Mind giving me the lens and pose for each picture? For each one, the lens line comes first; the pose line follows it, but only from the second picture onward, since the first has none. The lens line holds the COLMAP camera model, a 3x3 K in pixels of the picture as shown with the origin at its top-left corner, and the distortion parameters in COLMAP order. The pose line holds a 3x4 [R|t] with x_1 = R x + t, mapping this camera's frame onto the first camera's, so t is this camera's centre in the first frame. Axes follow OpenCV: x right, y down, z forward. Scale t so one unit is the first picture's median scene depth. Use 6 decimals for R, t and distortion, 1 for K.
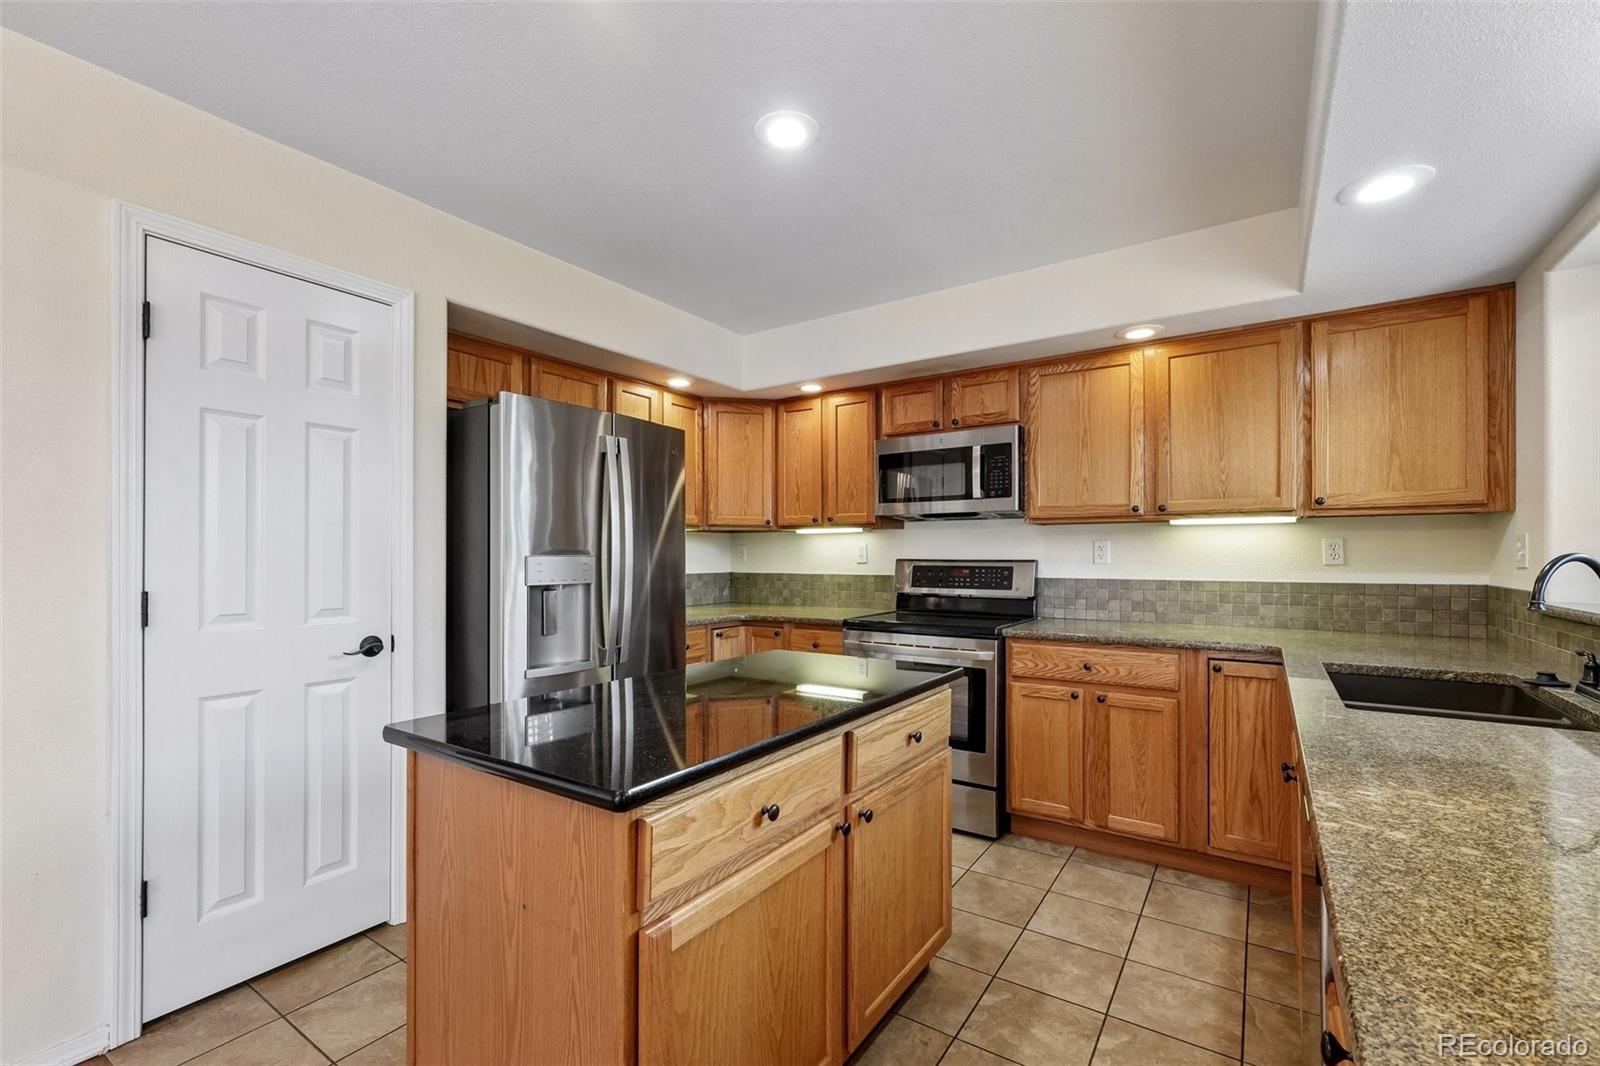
lens RADIAL K [[682.5, 0, 809.3], [0, 682.5, 550.3], [0, 0, 1]] dist [-0.000596, -0.000166]
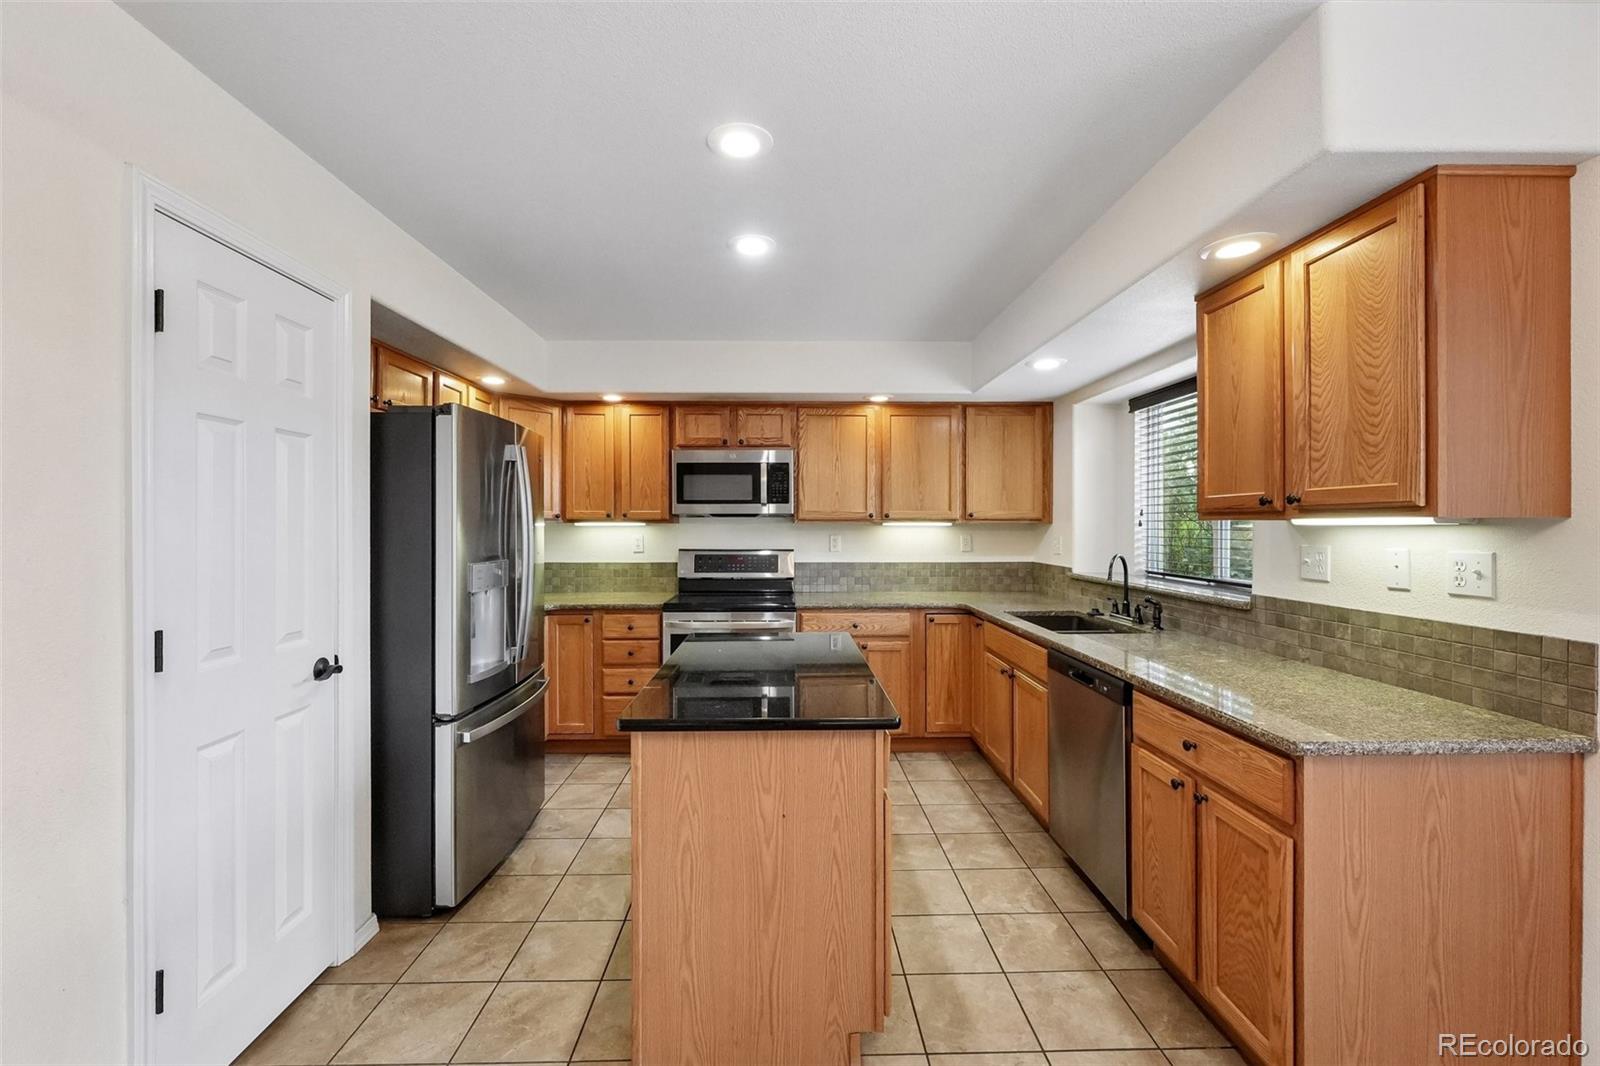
lens RADIAL K [[662.5, 0, 796.0], [0, 662.5, 519.3], [0, 0, 1]] dist [0.000588, 0.000210]
pose [[0.820530, 0.005893, 0.571573, -0.457513], [-0.004801, 0.999983, -0.003418, -0.045499], [-0.571583, 0.000061, 0.820544, -0.076316]]
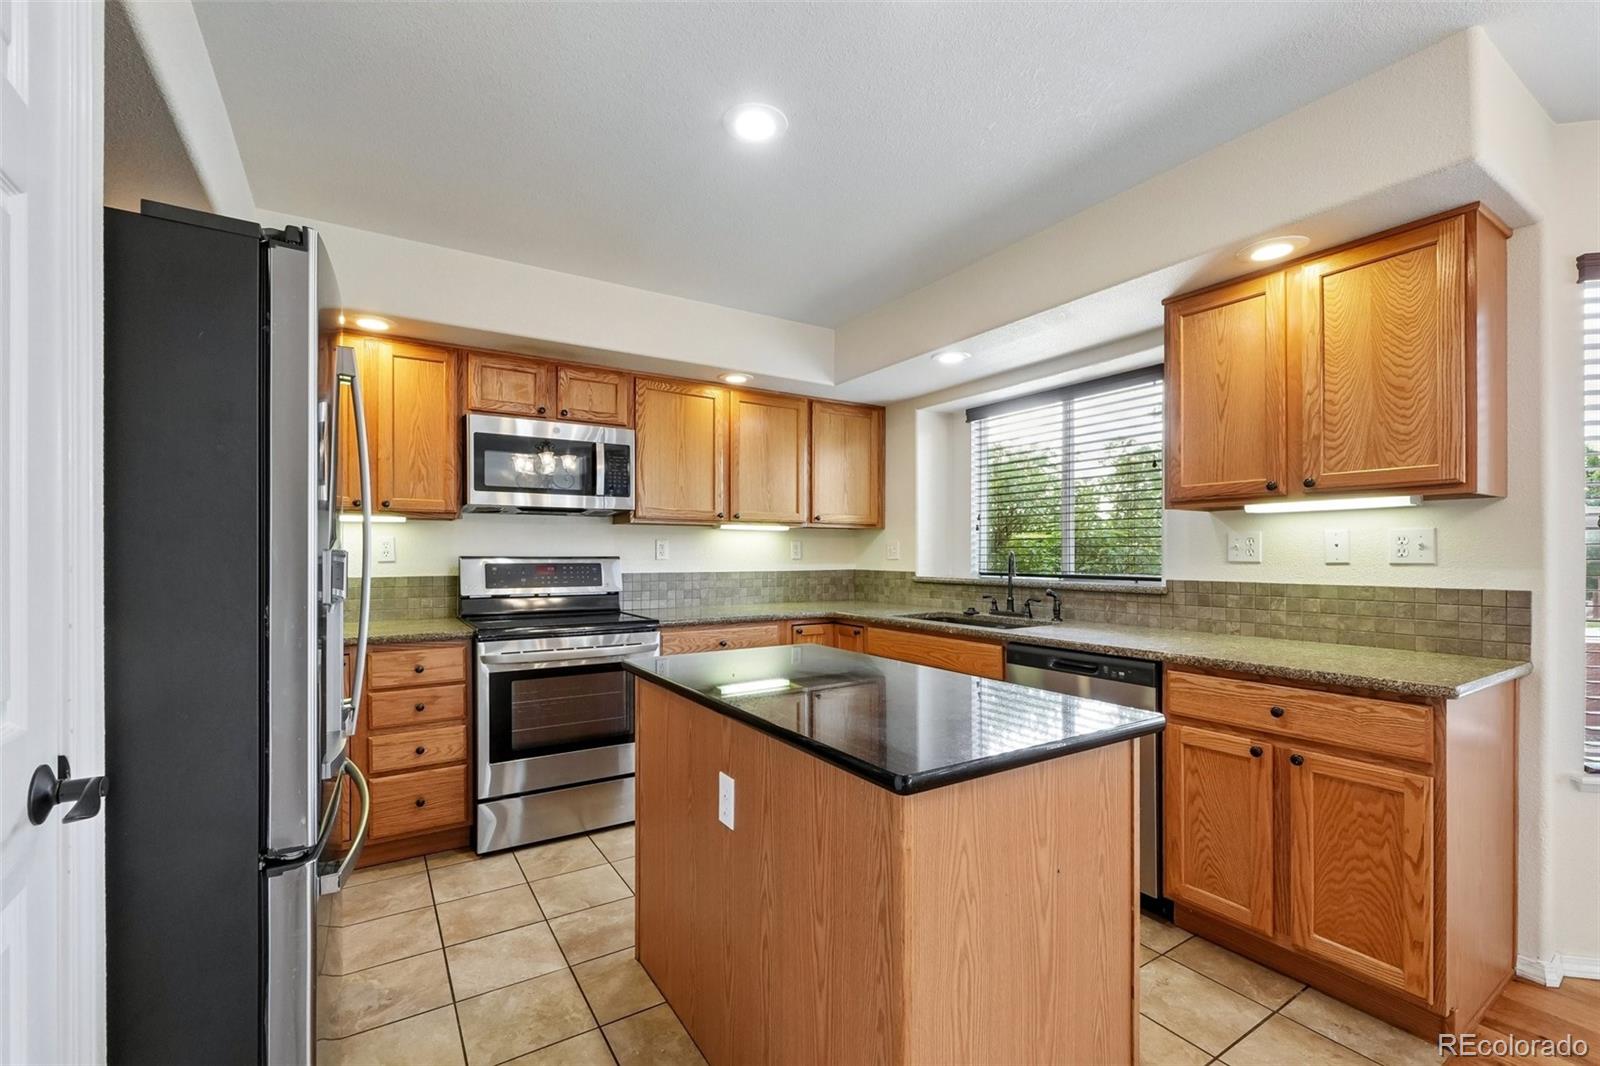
lens RADIAL K [[678.8, 0, 797.5], [0, 678.8, 547.8], [0, 0, 1]] dist [-0.000177, -0.000051]
pose [[0.408408, 0.008922, 0.912756, -0.588464], [-0.007120, 0.999953, -0.006589, 0.006108], [-0.912772, -0.003807, 0.408452, 0.350069]]
